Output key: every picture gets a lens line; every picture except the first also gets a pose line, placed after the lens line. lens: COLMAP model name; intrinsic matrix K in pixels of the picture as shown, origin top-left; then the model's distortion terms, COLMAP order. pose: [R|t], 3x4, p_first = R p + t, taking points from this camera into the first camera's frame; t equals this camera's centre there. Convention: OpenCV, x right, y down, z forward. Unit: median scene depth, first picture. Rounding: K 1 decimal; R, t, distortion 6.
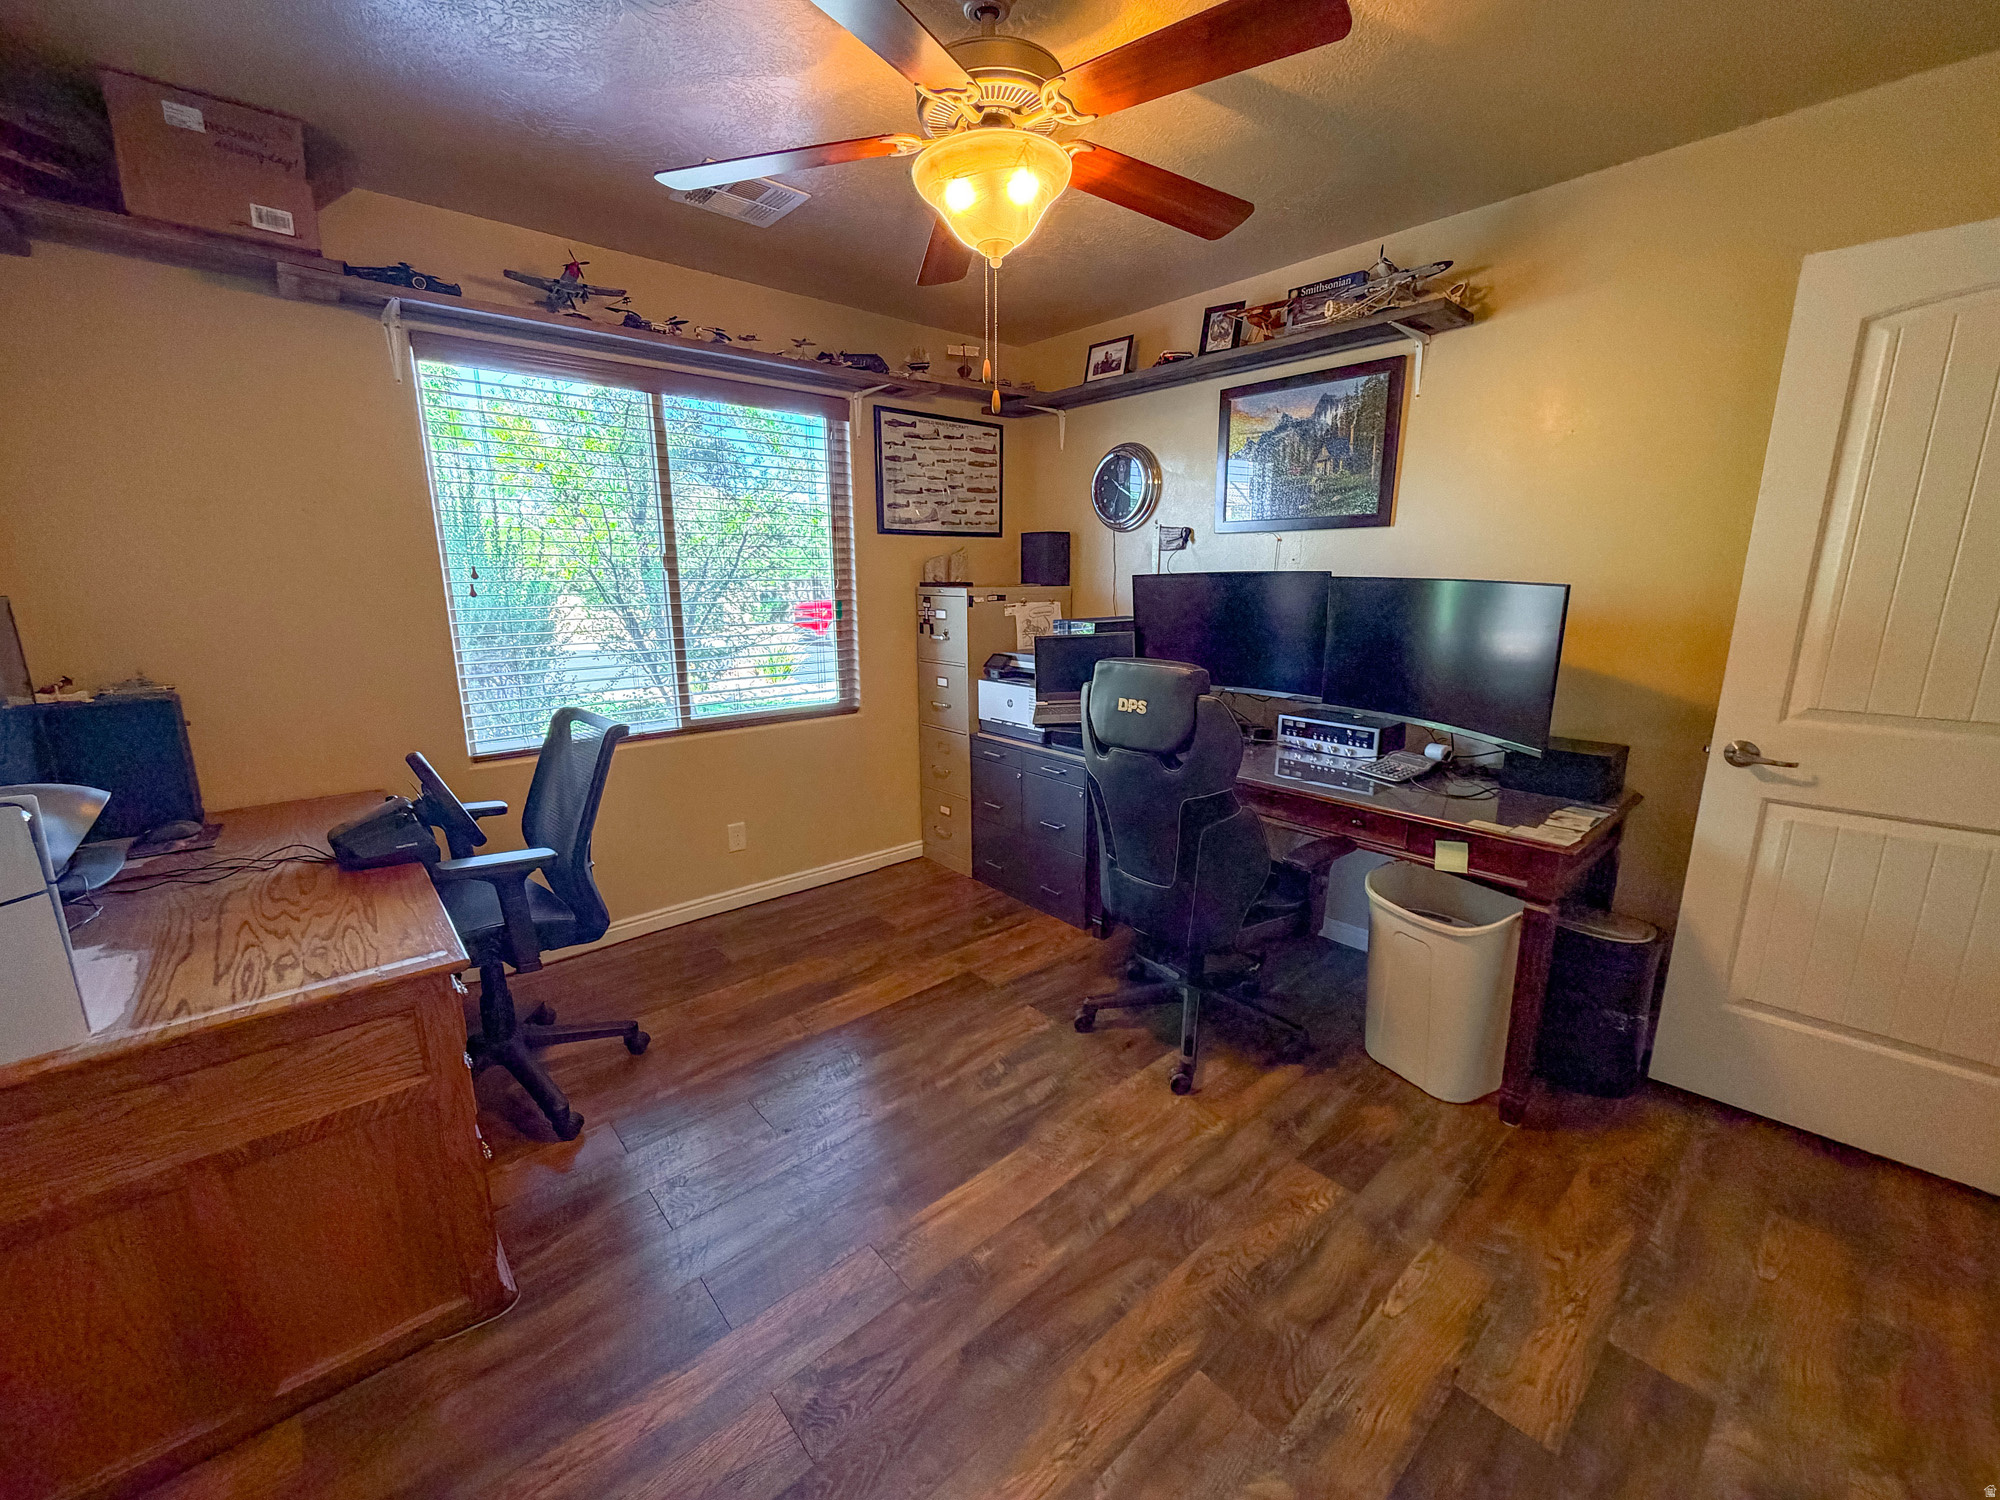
lens RADIAL K [[804.9, 0, 1004.1], [0, 804.9, 747.8], [0, 0, 1]] dist [-0.000688, -0.000252]
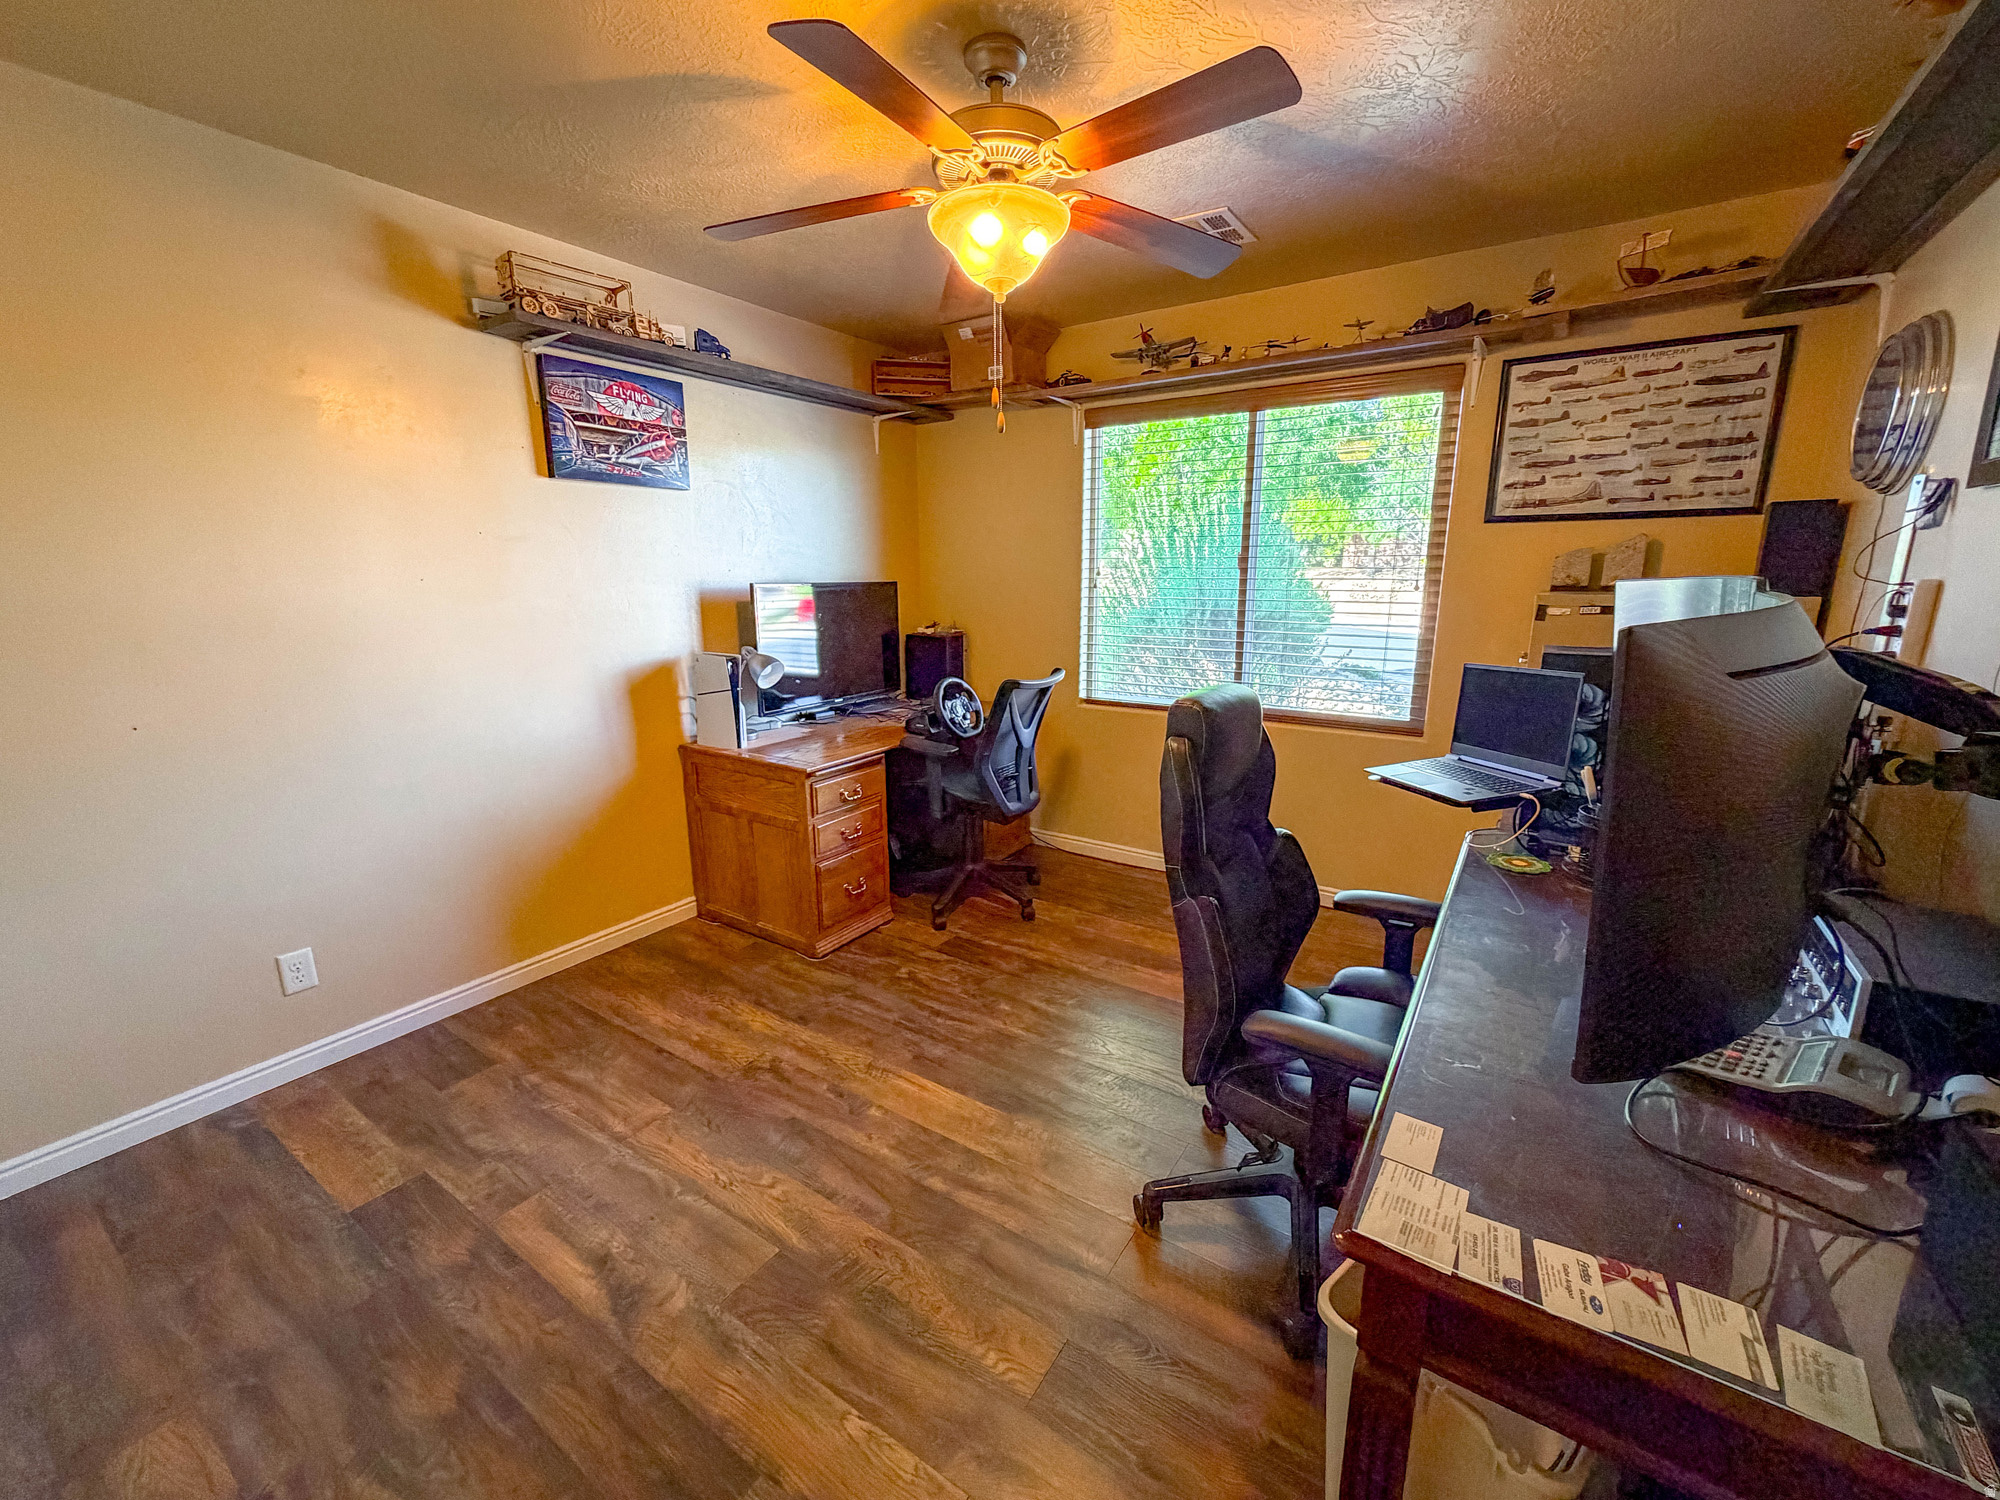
lens RADIAL K [[804.9, 0, 1003.9], [0, 804.9, 748.1], [0, 0, 1]] dist [-0.000688, -0.000252]
pose [[0.257430, 0.211741, -0.942813, 0.894940], [-0.200956, 0.966095, 0.162100, -0.142045], [0.945170, 0.147734, 0.291252, 0.593205]]
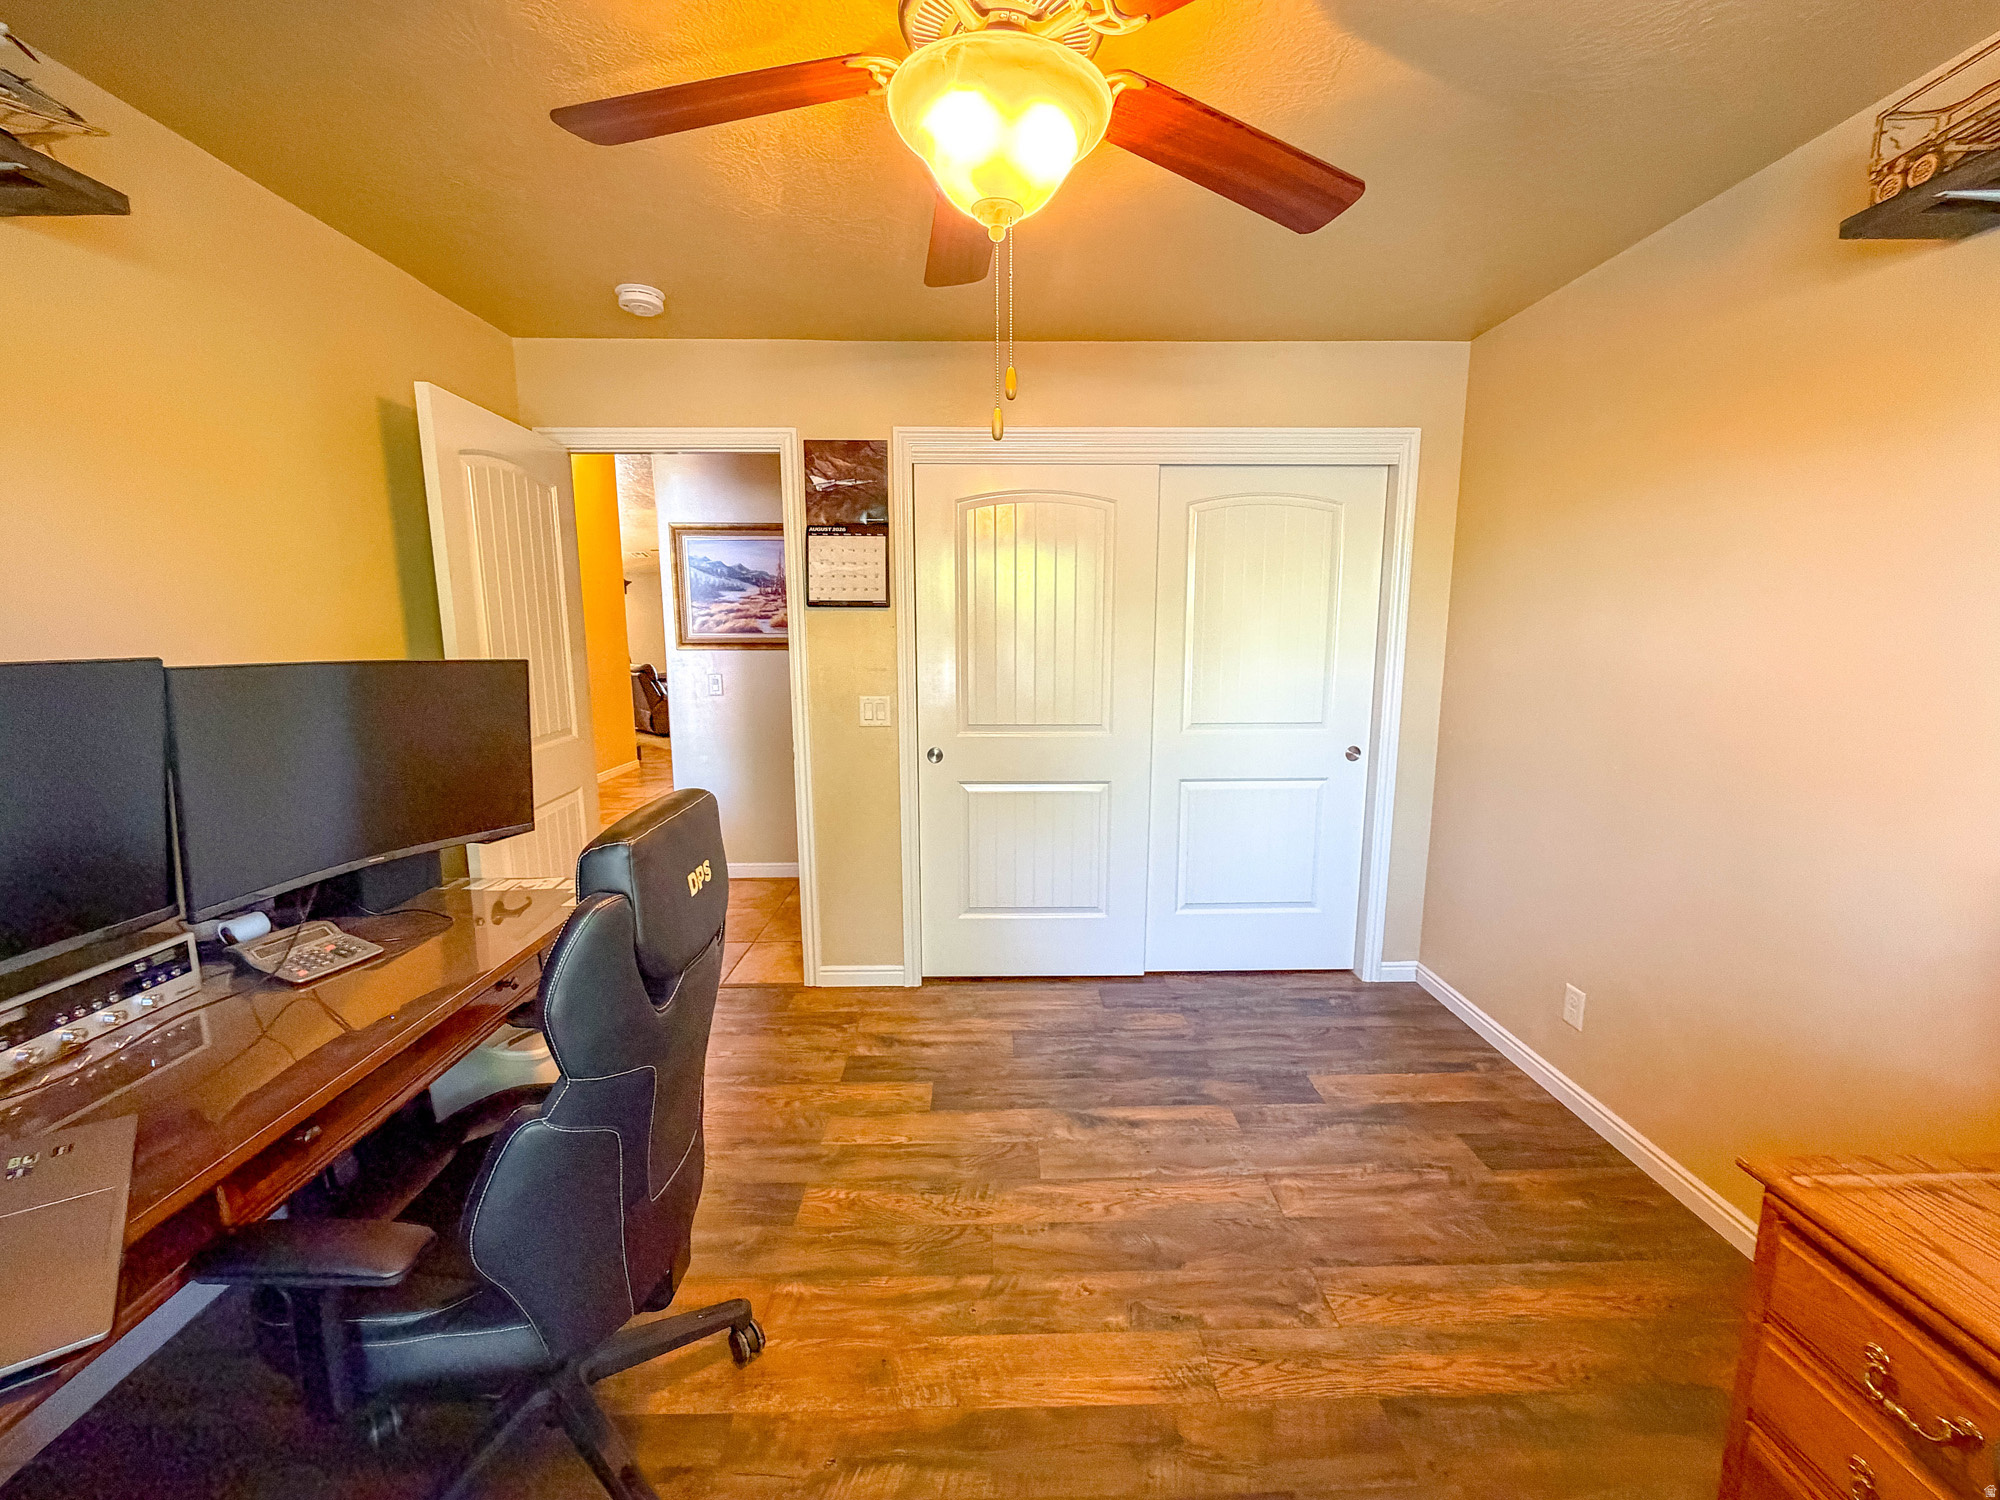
lens RADIAL K [[804.9, 0, 998.7], [0, 804.9, 750.4], [0, 0, 1]] dist [-0.000688, -0.000252]
pose [[-0.758989, -0.098407, 0.643624, -0.395885], [0.141119, 0.940153, 0.310159, -0.300821], [-0.635627, 0.326235, -0.699678, 1.263291]]
